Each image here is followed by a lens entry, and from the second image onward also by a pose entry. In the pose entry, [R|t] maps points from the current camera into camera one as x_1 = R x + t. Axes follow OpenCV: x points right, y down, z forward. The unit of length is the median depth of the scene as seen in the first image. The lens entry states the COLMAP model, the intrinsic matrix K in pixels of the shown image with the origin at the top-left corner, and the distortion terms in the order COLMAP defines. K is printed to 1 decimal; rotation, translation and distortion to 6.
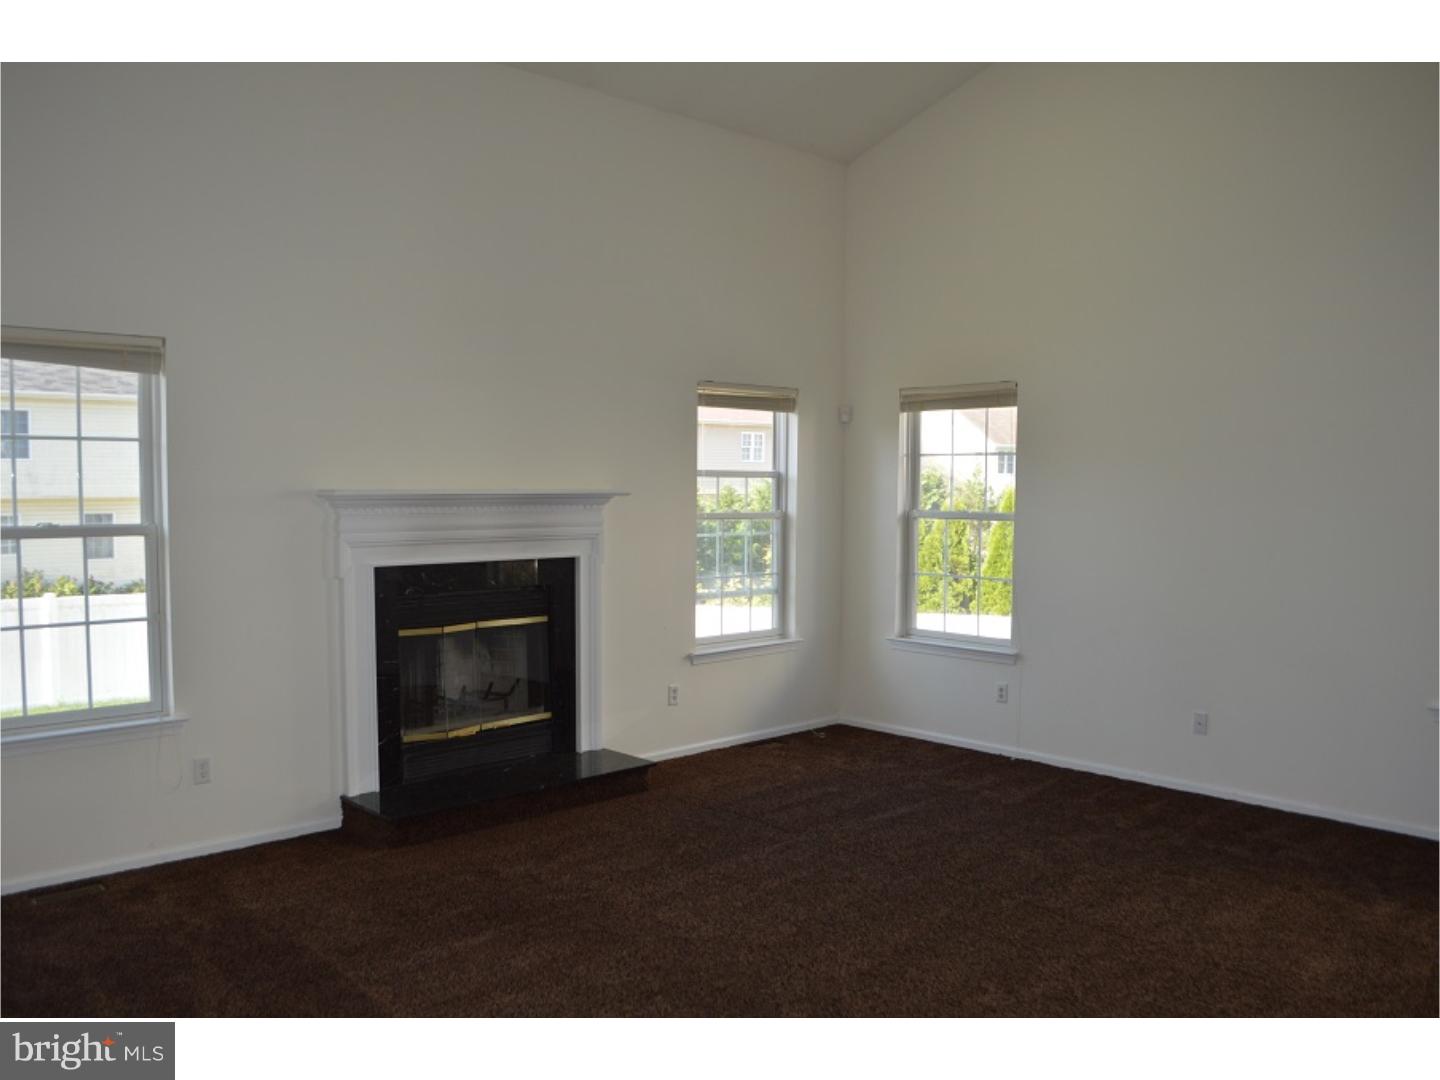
lens RADIAL K [[1169.4, 0, 712.8], [0, 1169.4, 546.9], [0, 0, 1]] dist [-0.076152, 0.013564]
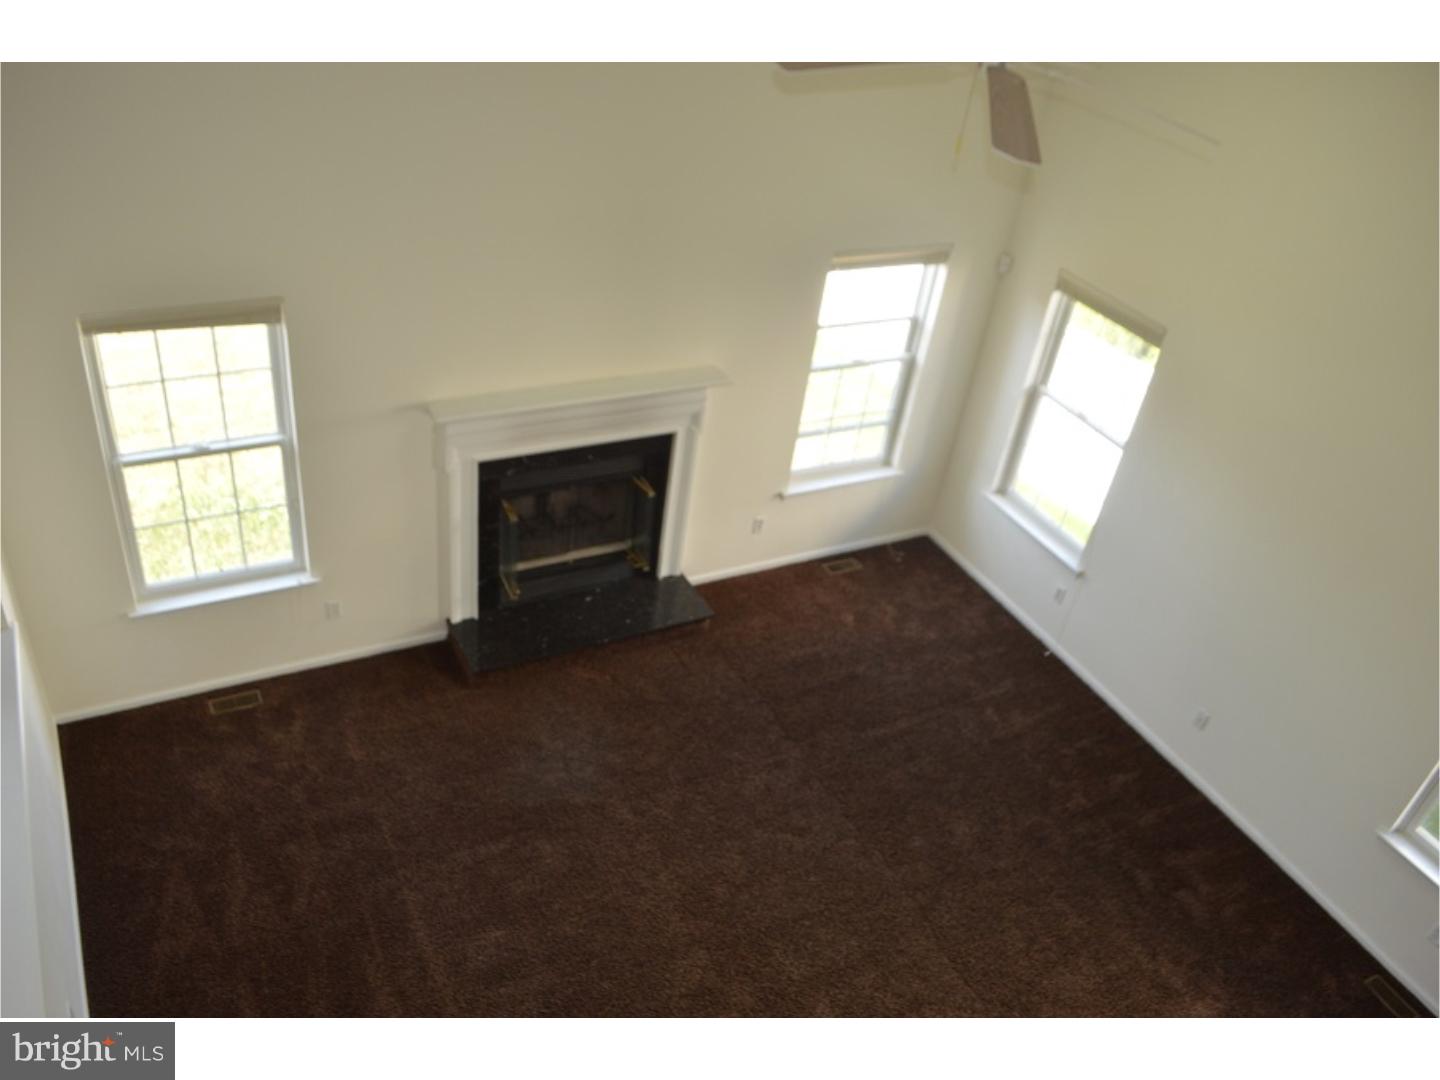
lens RADIAL K [[1169.4, 0, 707.9], [0, 1169.4, 541.8], [0, 0, 1]] dist [-0.076152, 0.013564]
pose [[0.955898, 0.248894, -0.155921, 0.104961], [-0.131032, 0.836527, 0.532027, -0.479200], [0.262851, -0.488133, 0.832248, 0.061061]]
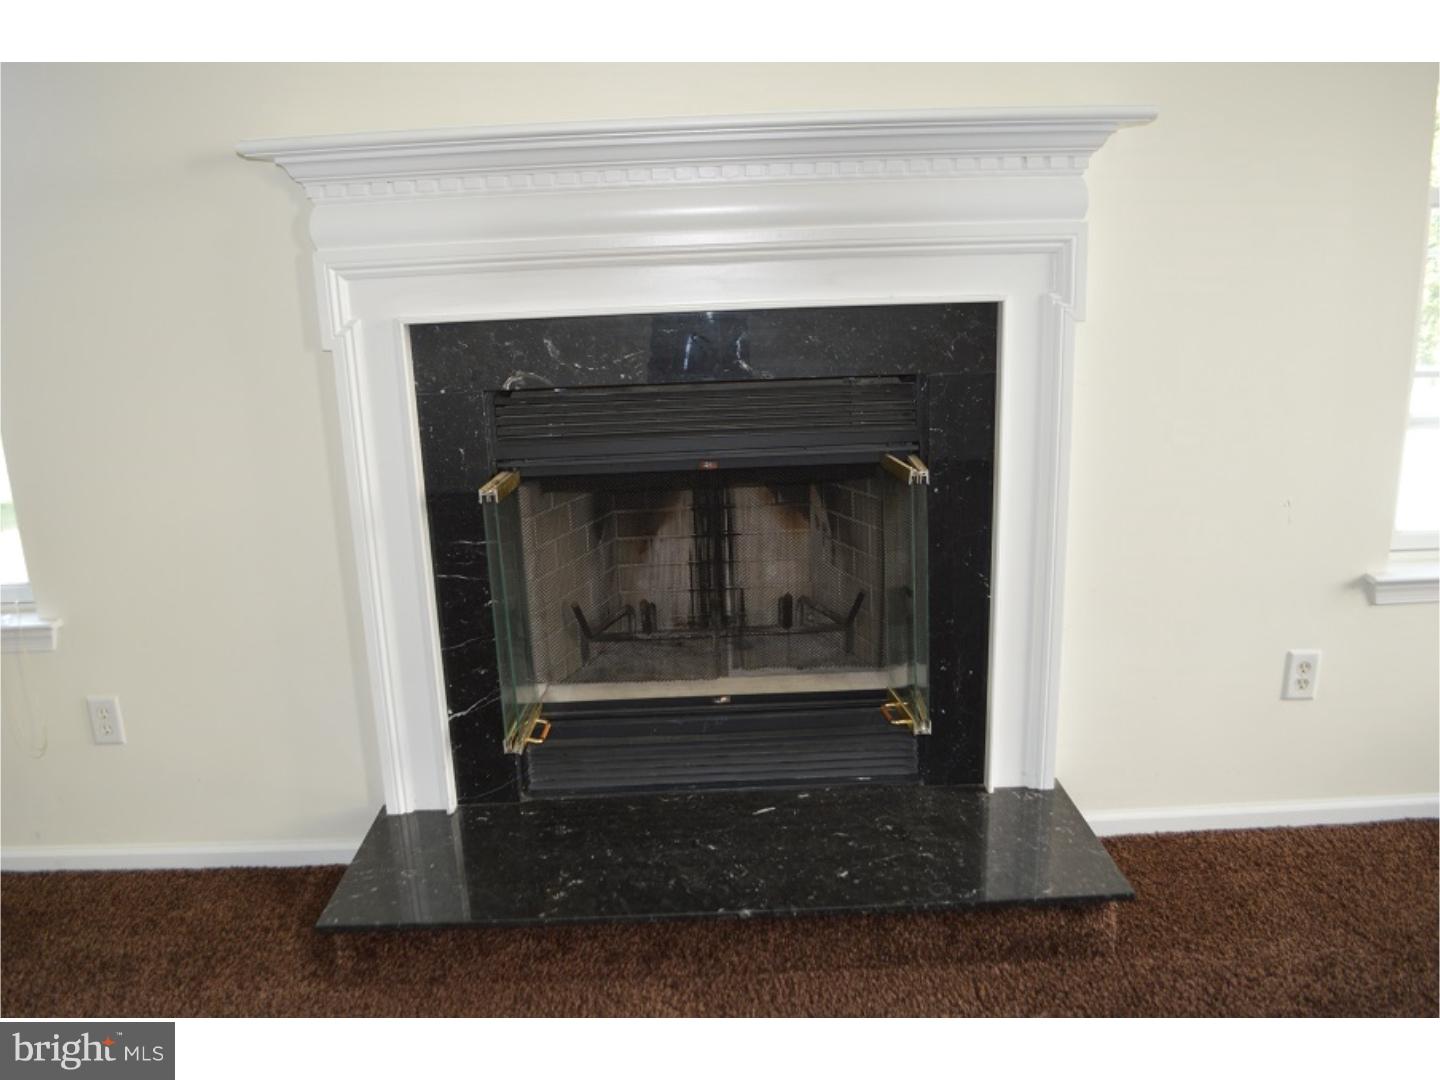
lens RADIAL K [[1169.4, 0, 717.5], [0, 1169.4, 554.2], [0, 0, 1]] dist [-0.076152, 0.013564]
pose [[0.740520, 0.150958, -0.654860, 0.070276], [0.000473, 0.974327, 0.225137, 0.003391], [0.672034, -0.167028, 0.721437, 0.654397]]
